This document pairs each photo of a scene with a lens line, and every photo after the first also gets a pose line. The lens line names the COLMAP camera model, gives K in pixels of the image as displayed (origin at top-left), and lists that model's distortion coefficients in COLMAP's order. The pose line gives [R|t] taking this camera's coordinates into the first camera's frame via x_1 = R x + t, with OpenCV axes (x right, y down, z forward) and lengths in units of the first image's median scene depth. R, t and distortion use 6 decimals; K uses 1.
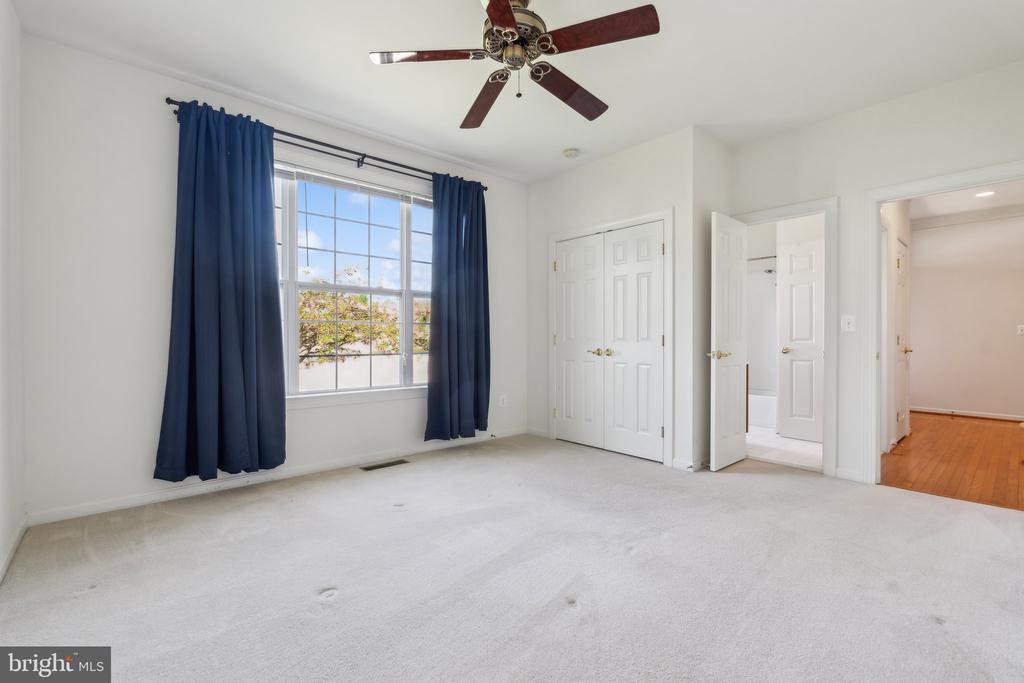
lens RADIAL K [[460.5, 0, 500.9], [0, 460.5, 340.7], [0, 0, 1]] dist [-0.004019, -0.000224]
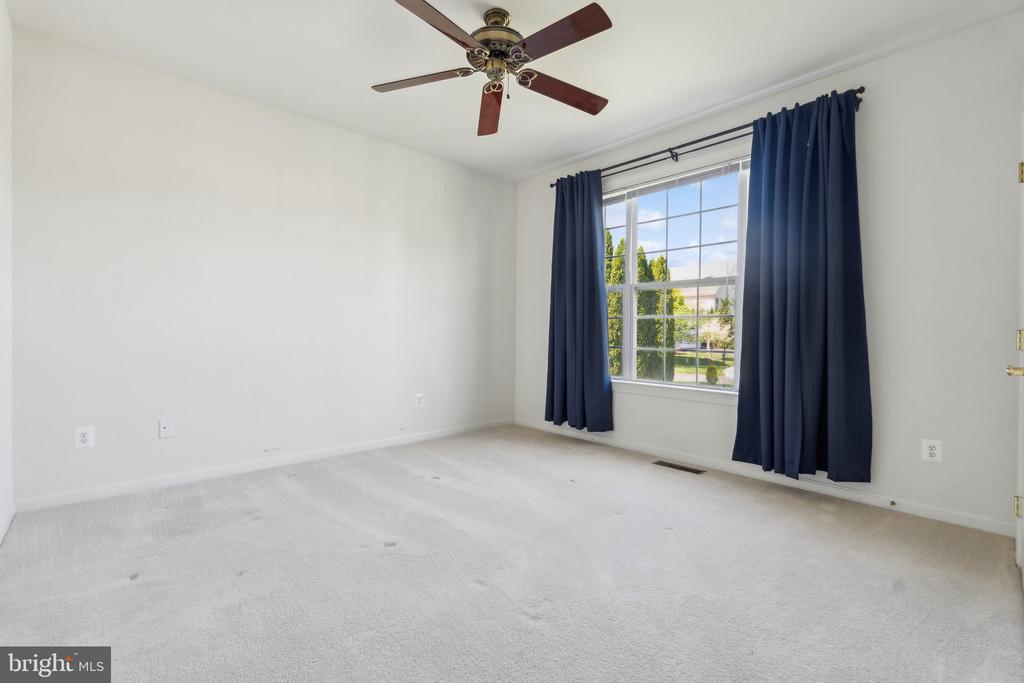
lens RADIAL K [[460.5, 0, 507.1], [0, 460.5, 331.5], [0, 0, 1]] dist [-0.004019, -0.000224]
pose [[0.014048, 0.004700, -0.999890, 0.688341], [-0.009328, 0.999946, 0.004570, -0.009959], [0.999858, 0.009262, 0.014091, 0.628639]]
